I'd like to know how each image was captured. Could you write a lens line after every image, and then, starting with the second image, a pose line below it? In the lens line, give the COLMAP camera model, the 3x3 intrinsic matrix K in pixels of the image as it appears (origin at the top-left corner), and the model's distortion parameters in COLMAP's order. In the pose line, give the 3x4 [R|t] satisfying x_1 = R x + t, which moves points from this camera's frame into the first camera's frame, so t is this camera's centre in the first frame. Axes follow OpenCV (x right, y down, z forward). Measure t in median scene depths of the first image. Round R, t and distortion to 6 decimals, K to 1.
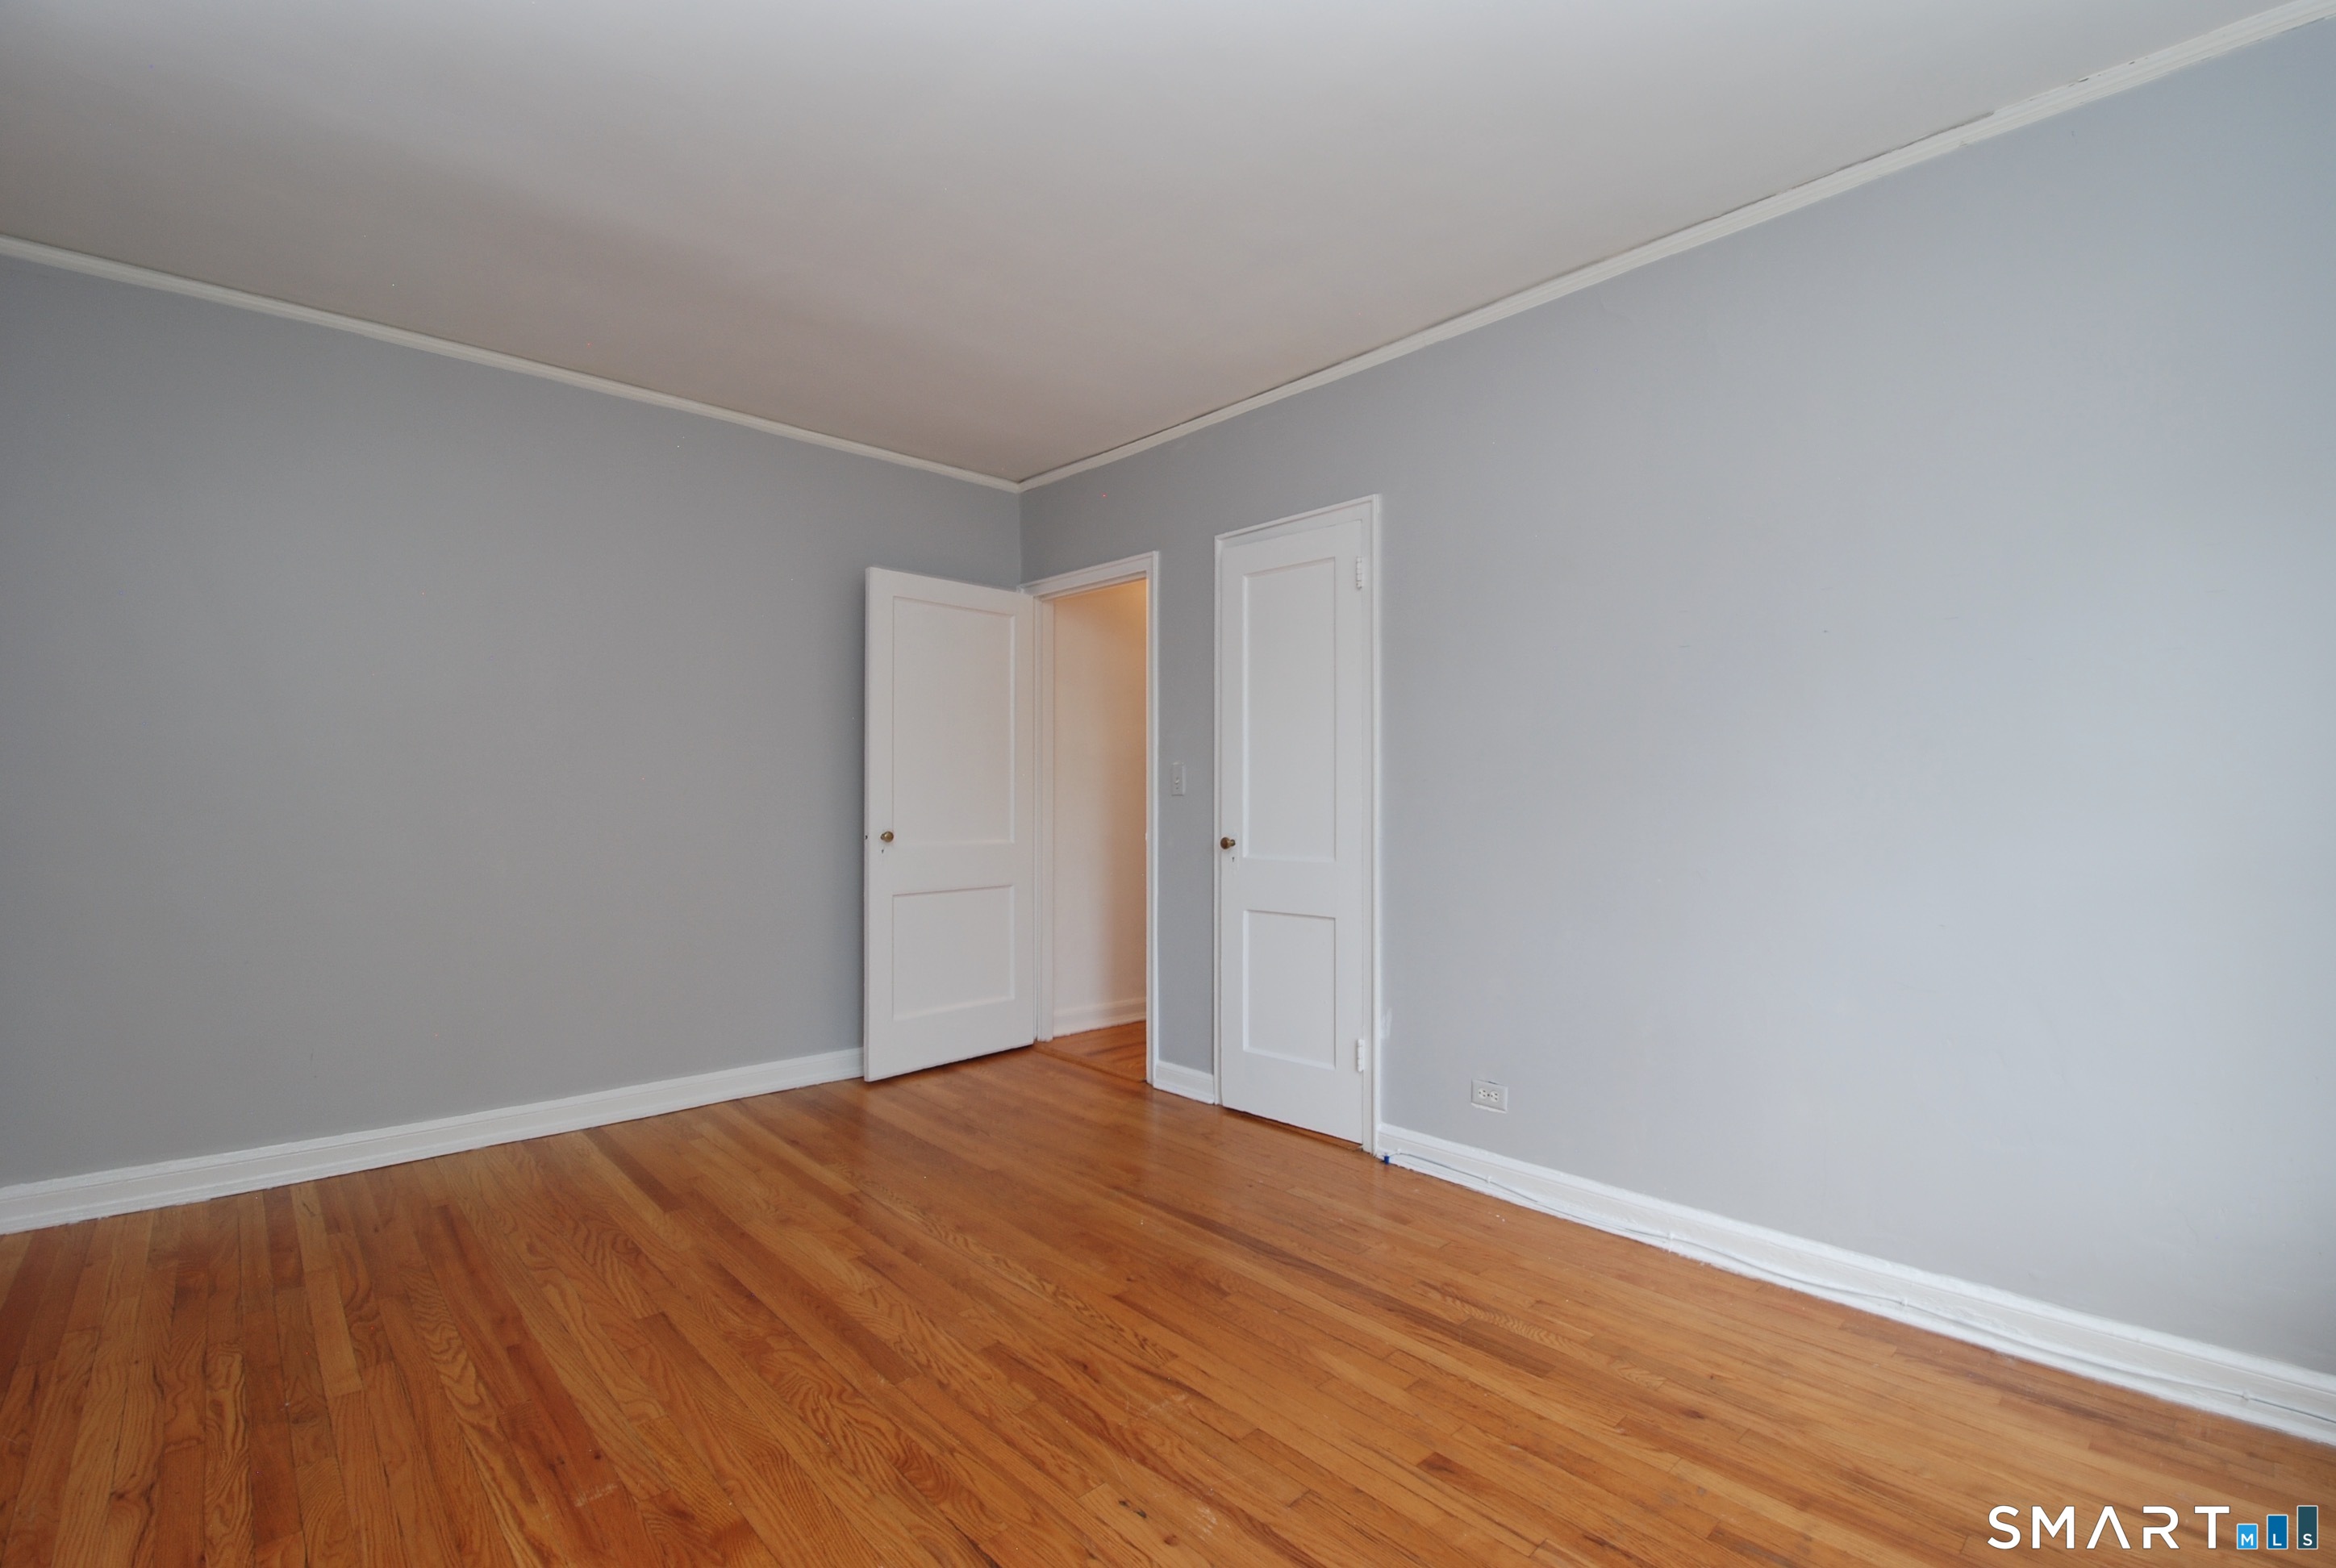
lens RADIAL K [[1017.6, 0, 1168.0], [0, 1017.6, 784.0], [0, 0, 1]] dist [0.026763, -0.026171]
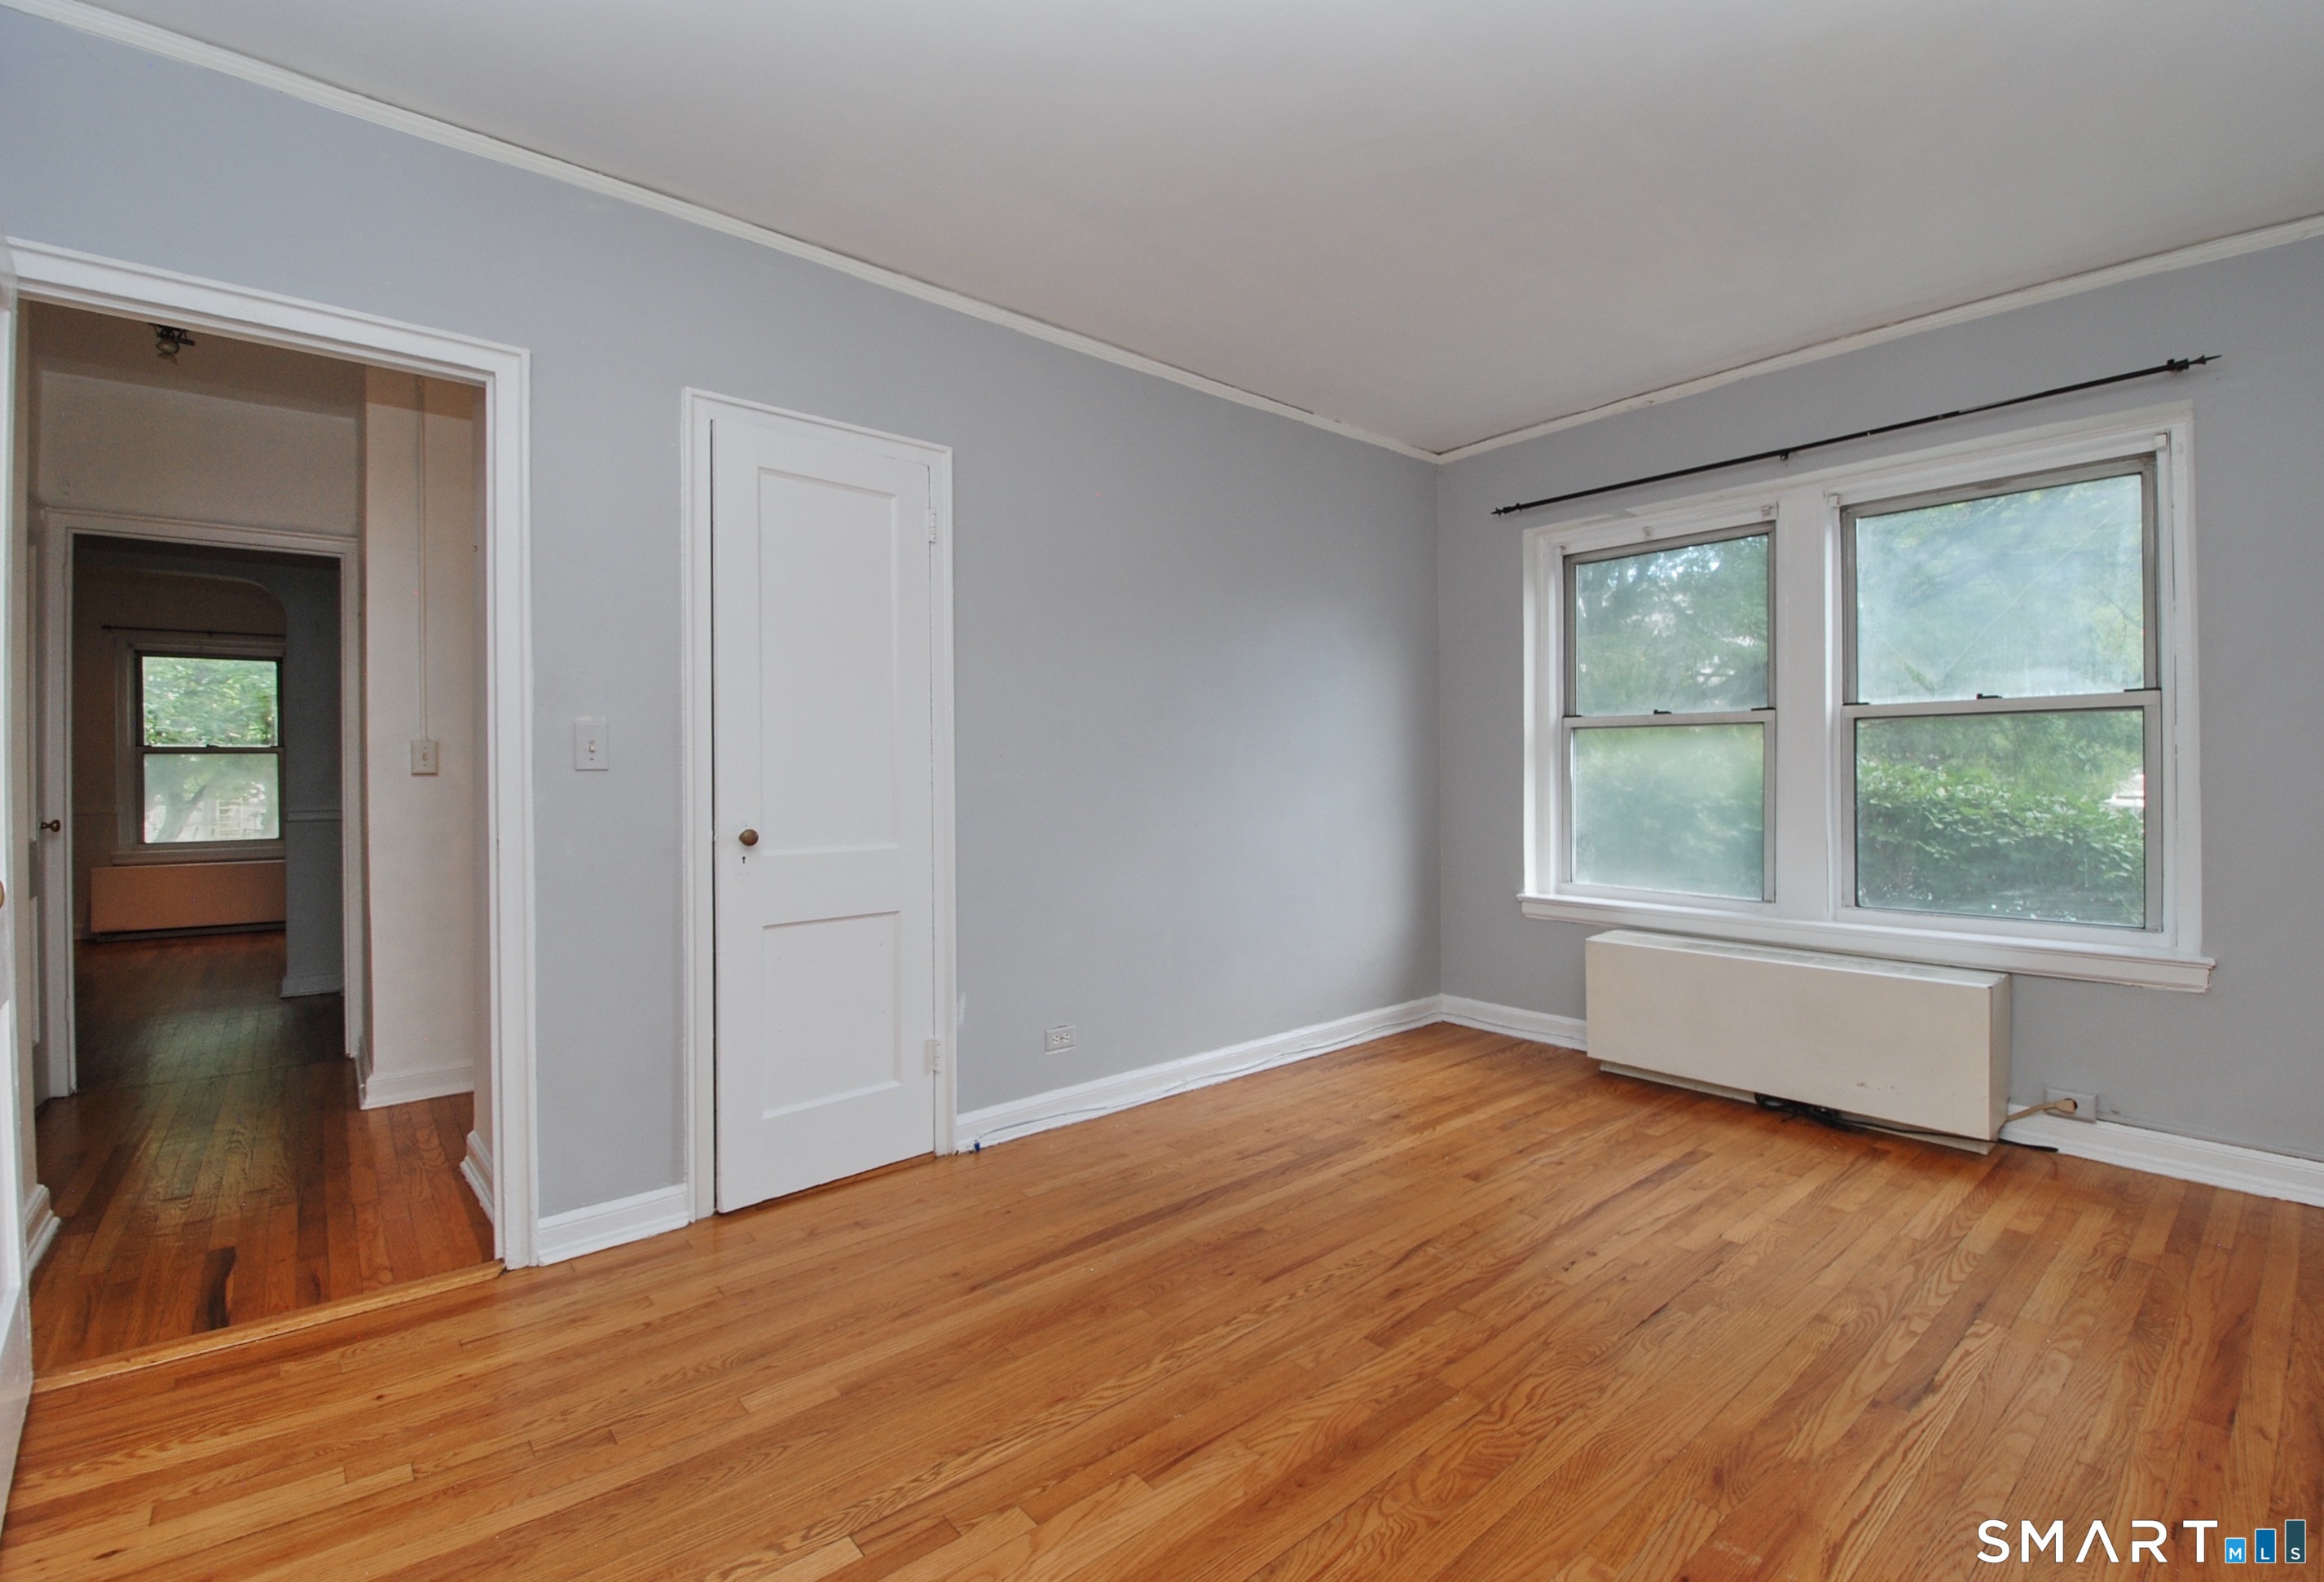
lens RADIAL K [[1037.9, 0, 1215.7], [0, 1037.9, 789.7], [0, 0, 1]] dist [0.002436, -0.014295]
pose [[0.019269, -0.017079, 0.999668, -1.181822], [-0.005986, 0.999834, 0.017197, 0.013994], [-0.999796, -0.006316, 0.019164, 1.170847]]
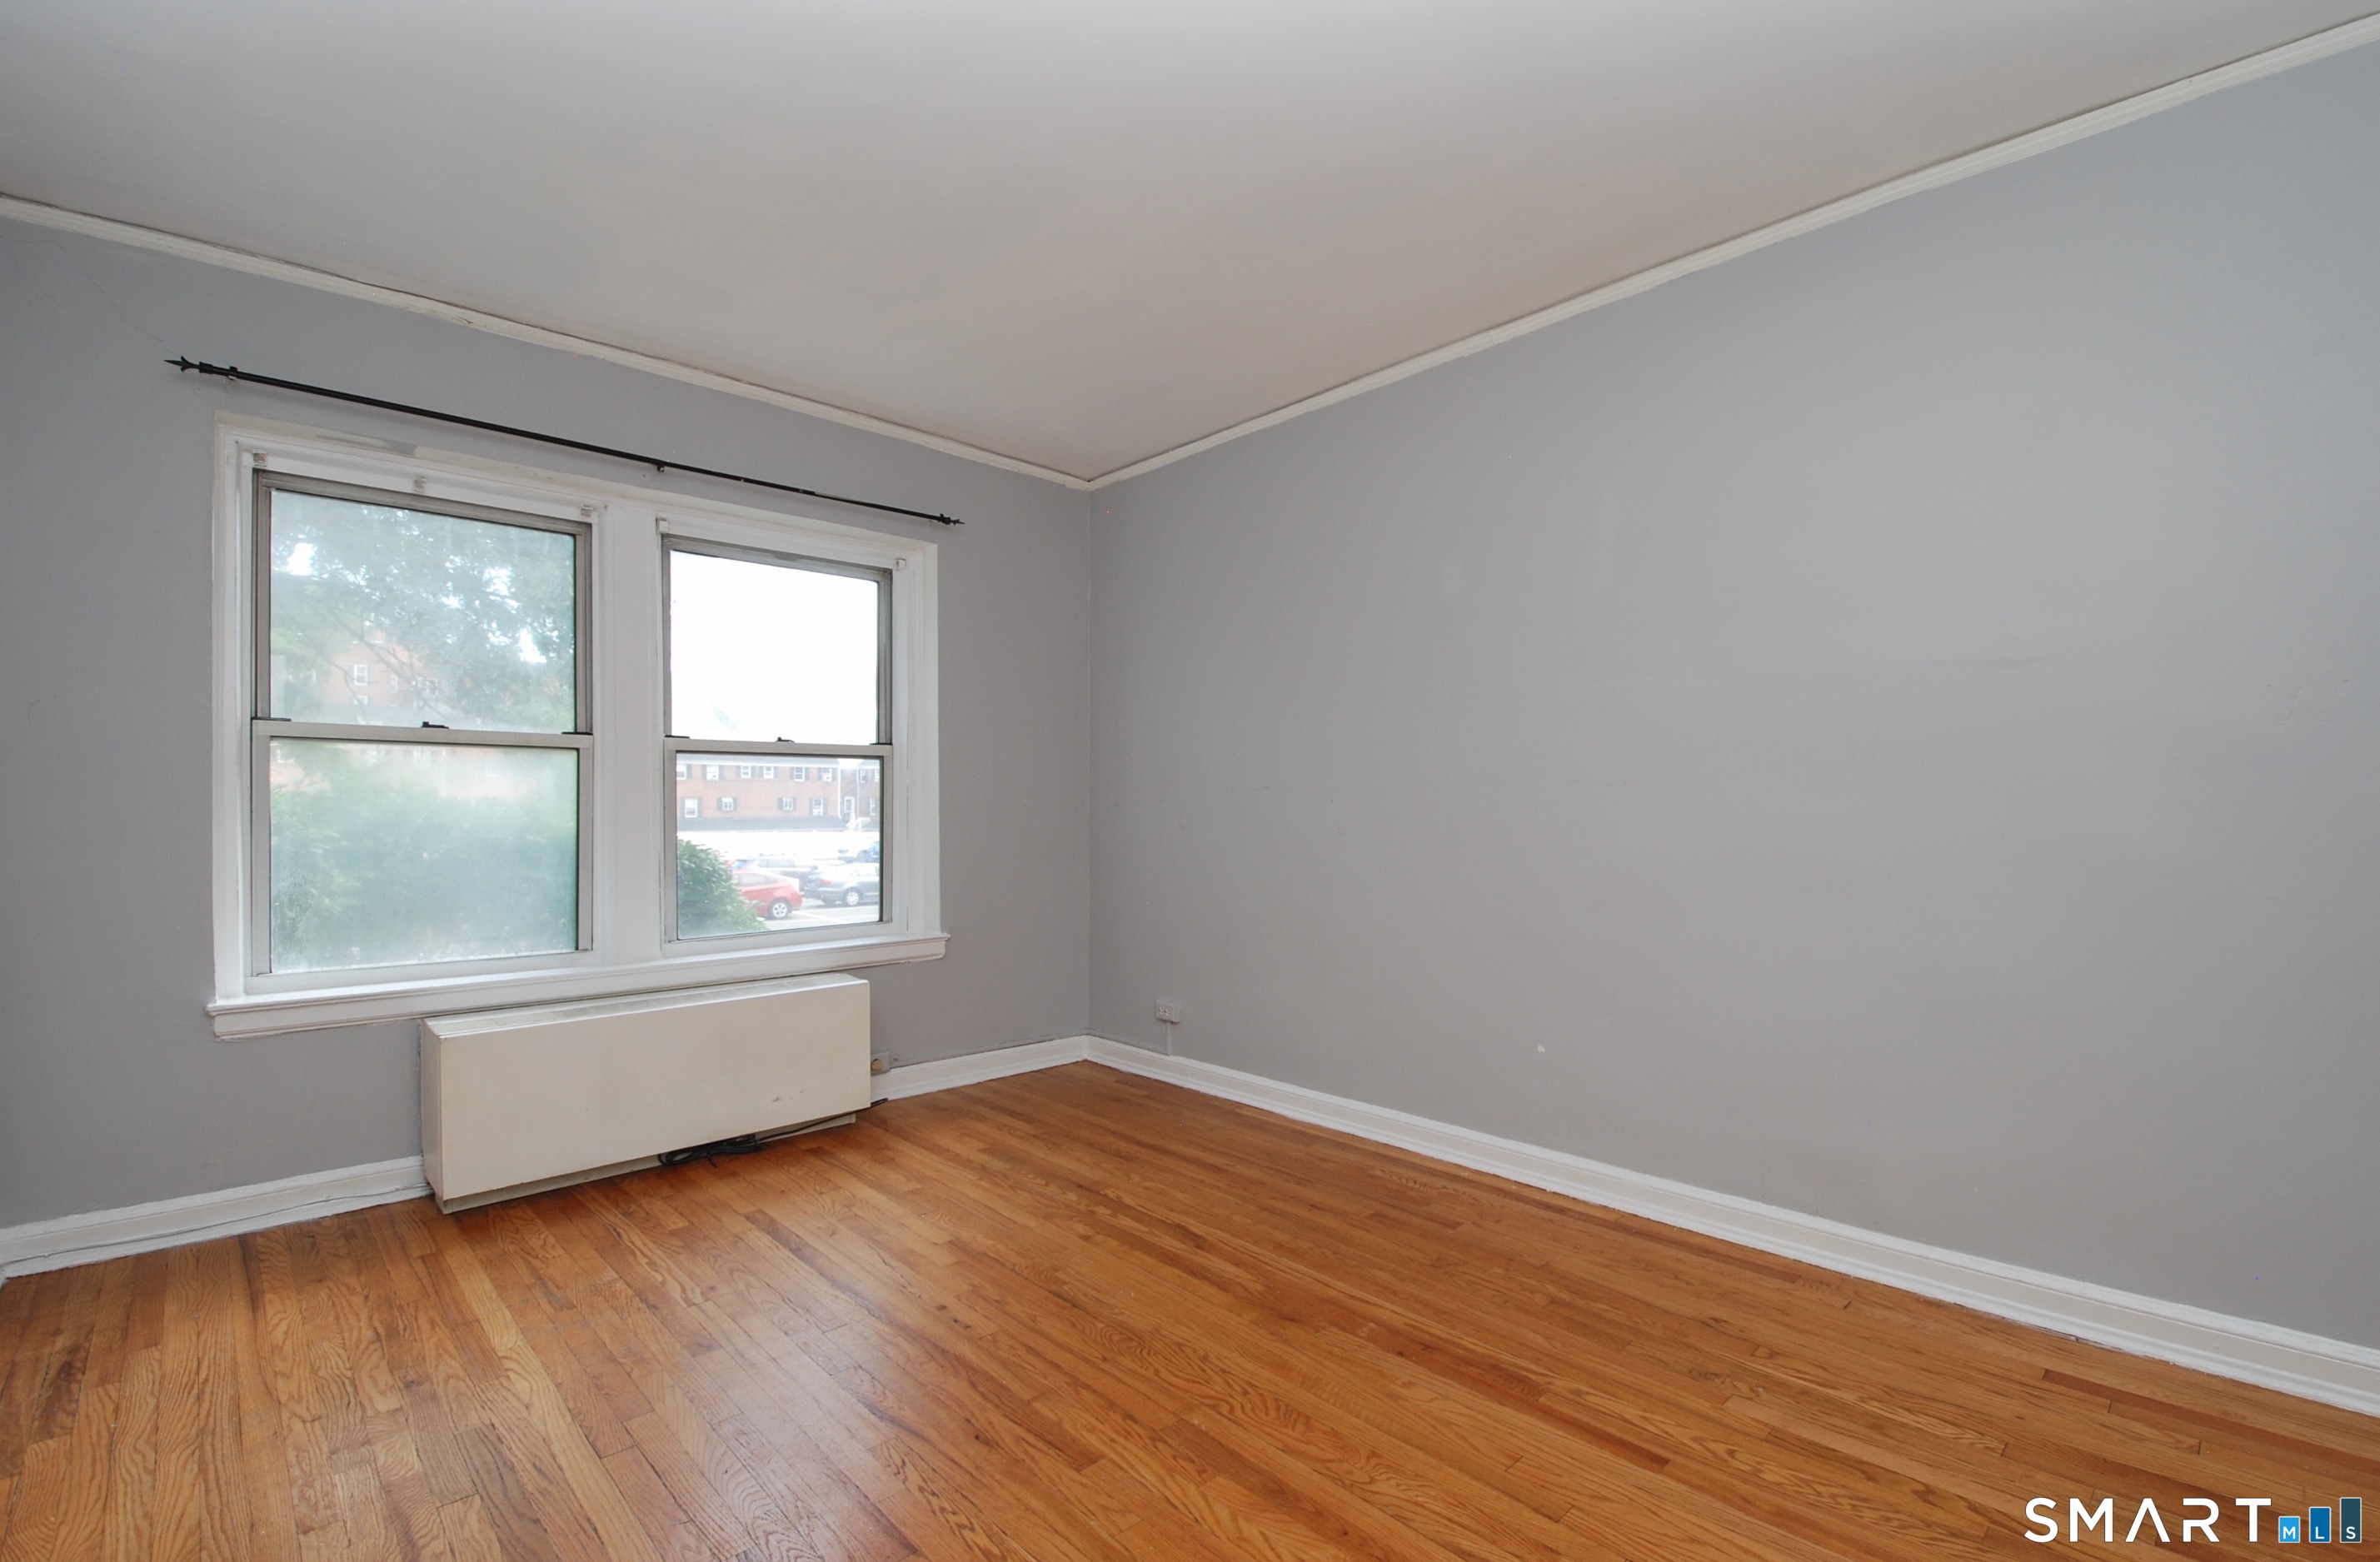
lens RADIAL K [[1055.7, 0, 1188.9], [0, 1055.7, 825.7], [0, 0, 1]] dist [0.012701, -0.018777]
pose [[-0.999899, 0.001169, -0.014130, -0.252432], [0.001000, 0.999928, 0.011979, 0.022226], [0.014143, 0.011963, -0.999828, 1.913002]]
